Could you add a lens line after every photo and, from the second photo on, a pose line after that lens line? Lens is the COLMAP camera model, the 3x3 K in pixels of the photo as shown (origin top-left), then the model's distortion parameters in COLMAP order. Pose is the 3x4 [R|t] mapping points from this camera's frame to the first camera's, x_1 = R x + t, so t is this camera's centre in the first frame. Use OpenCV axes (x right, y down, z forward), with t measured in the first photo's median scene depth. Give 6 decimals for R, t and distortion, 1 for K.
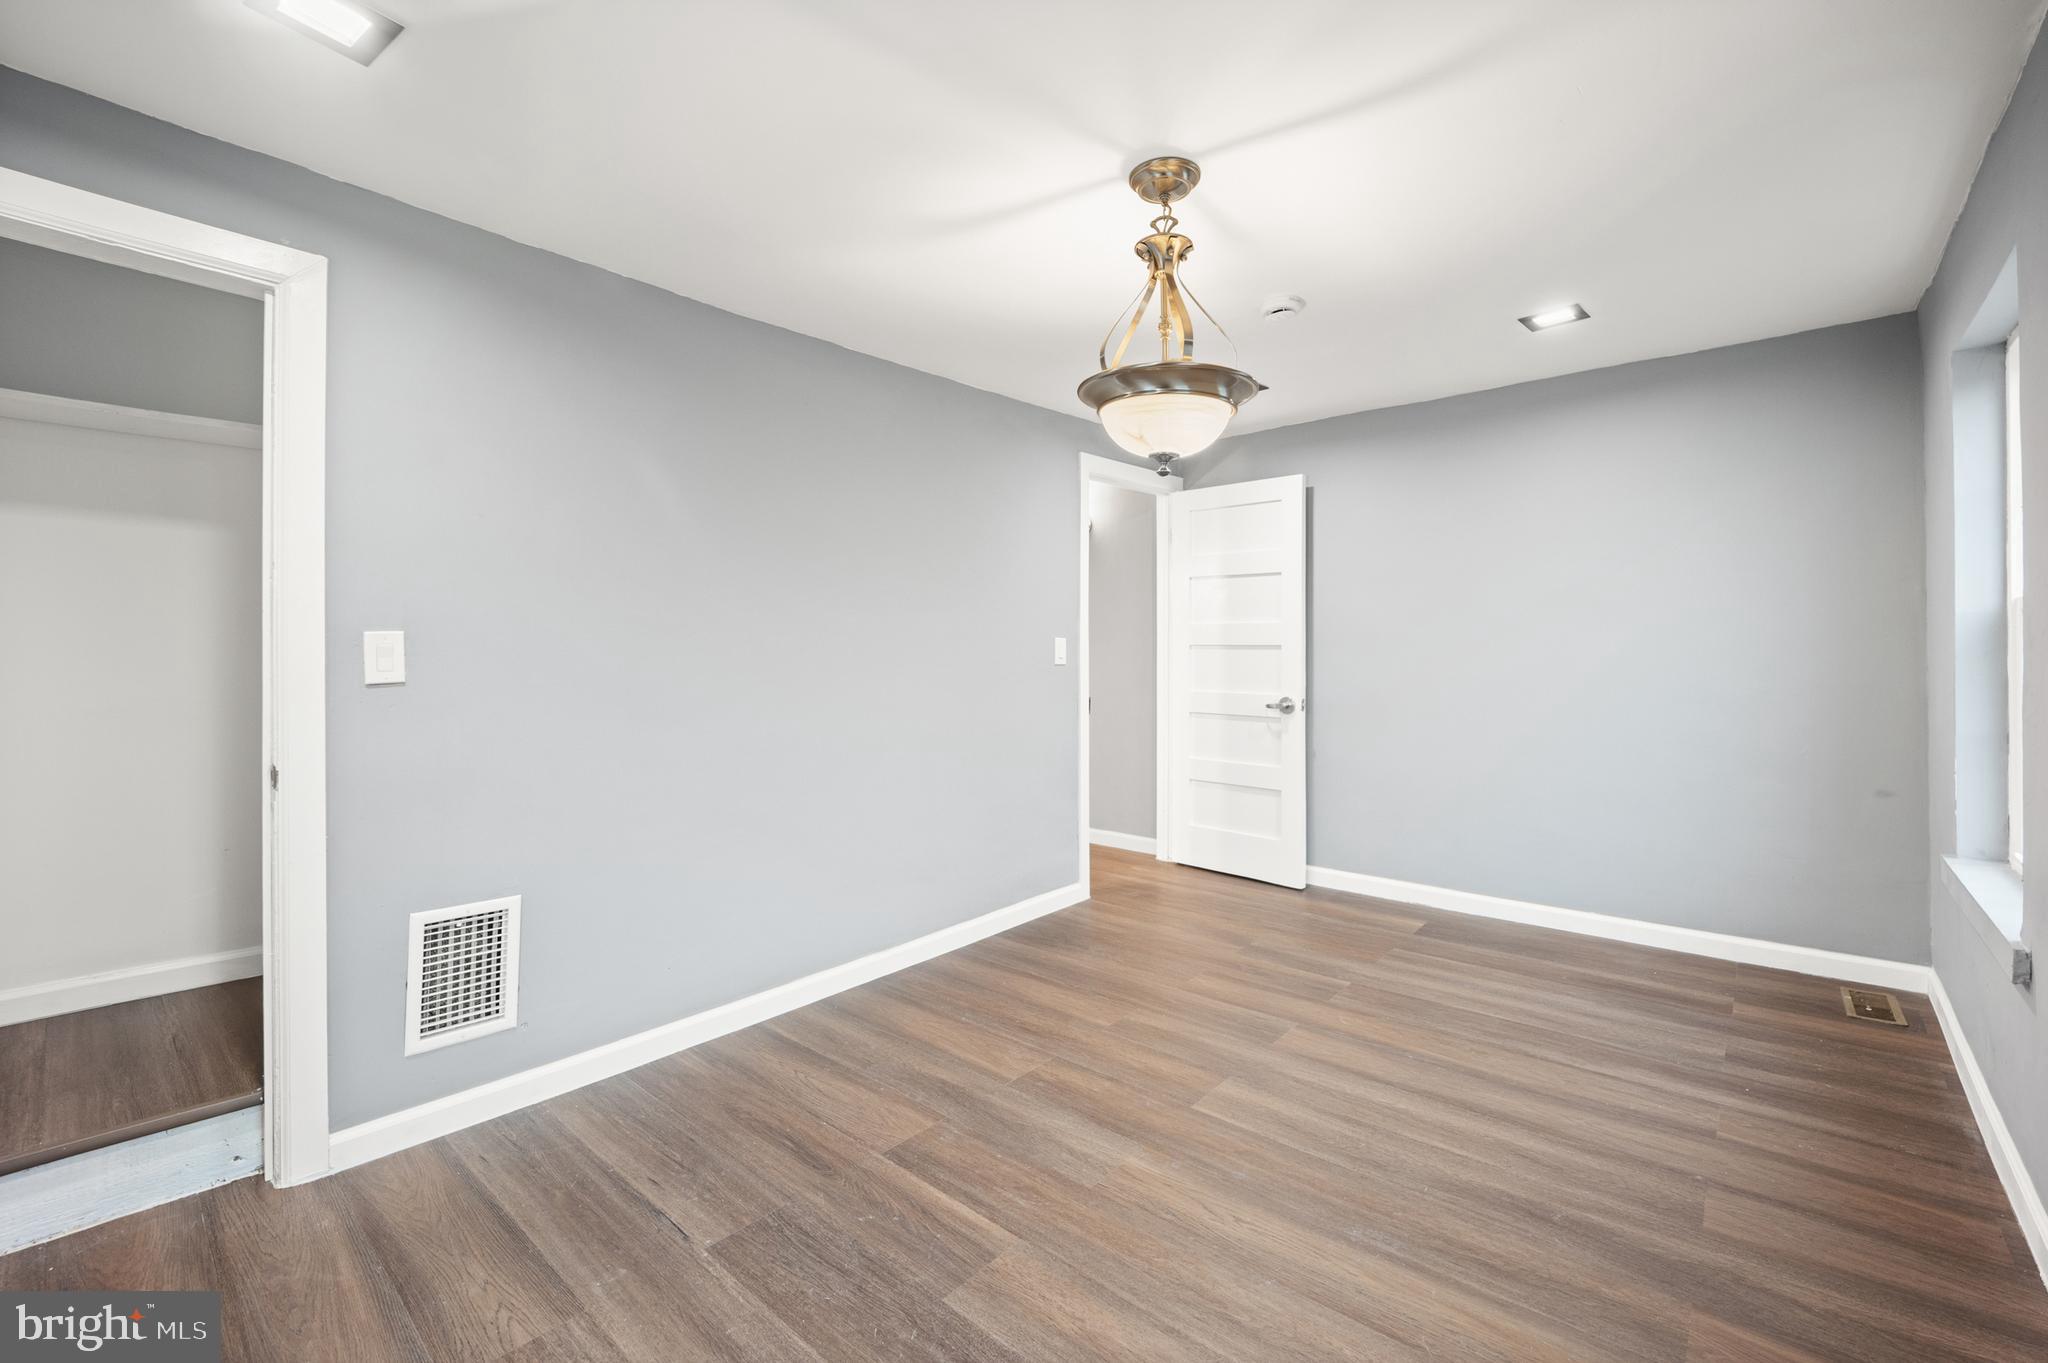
lens RADIAL K [[838.5, 0, 1026.8], [0, 838.5, 660.3], [0, 0, 1]] dist [-0.003690, -0.000929]
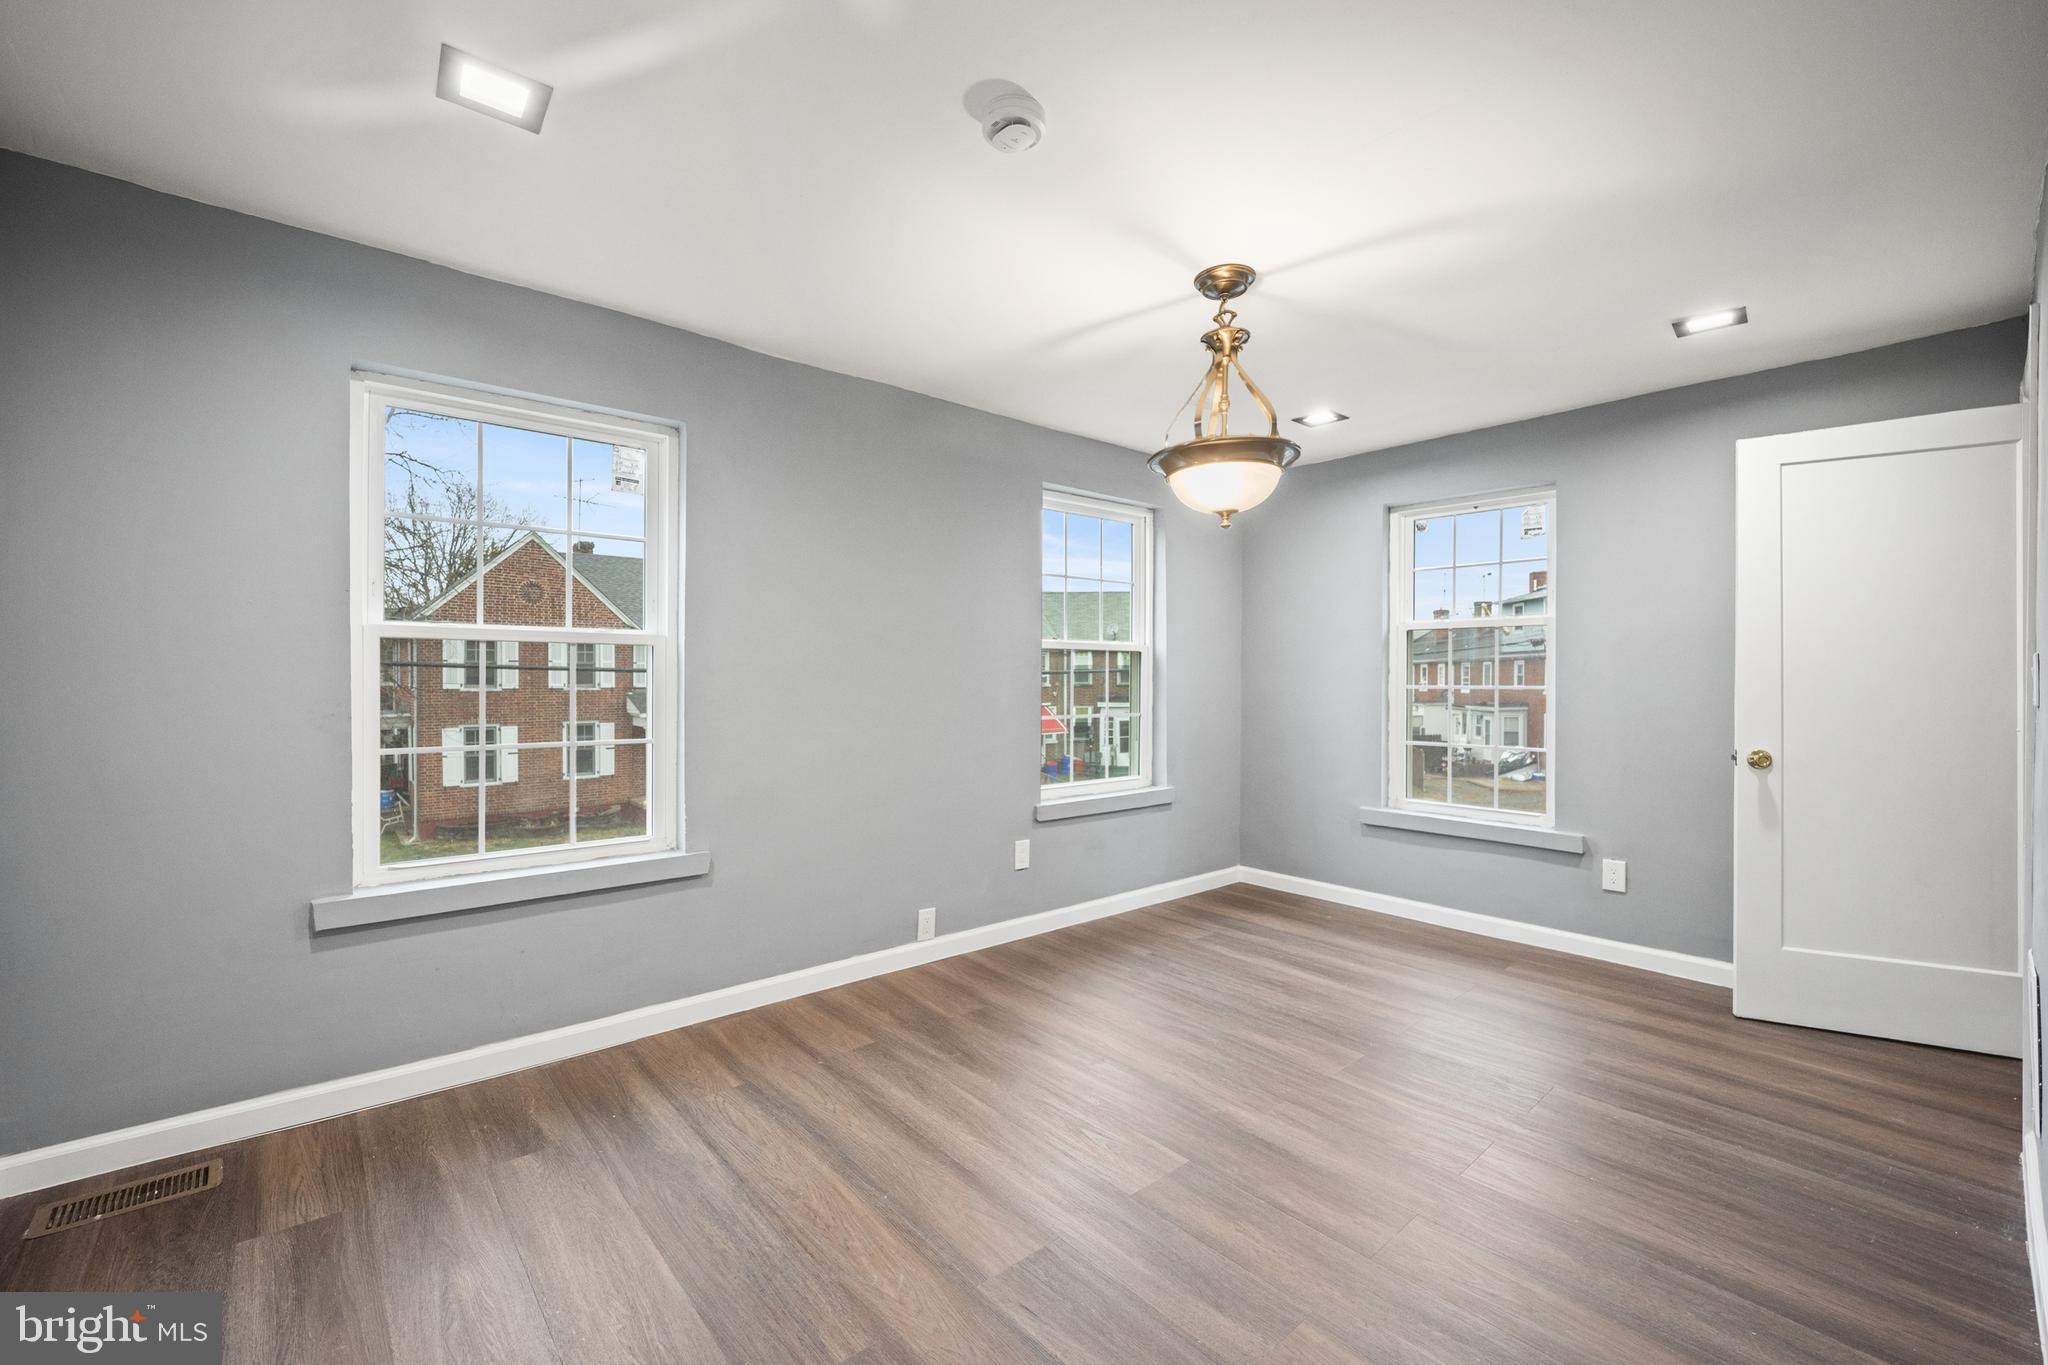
lens RADIAL K [[838.5, 0, 1021.3], [0, 838.5, 661.1], [0, 0, 1]] dist [-0.003690, -0.000929]
pose [[-0.992079, 0.001616, 0.125604, 0.254918], [0.001624, 0.999999, -0.000039, -0.022775], [-0.125604, 0.000165, -0.992080, 1.885361]]
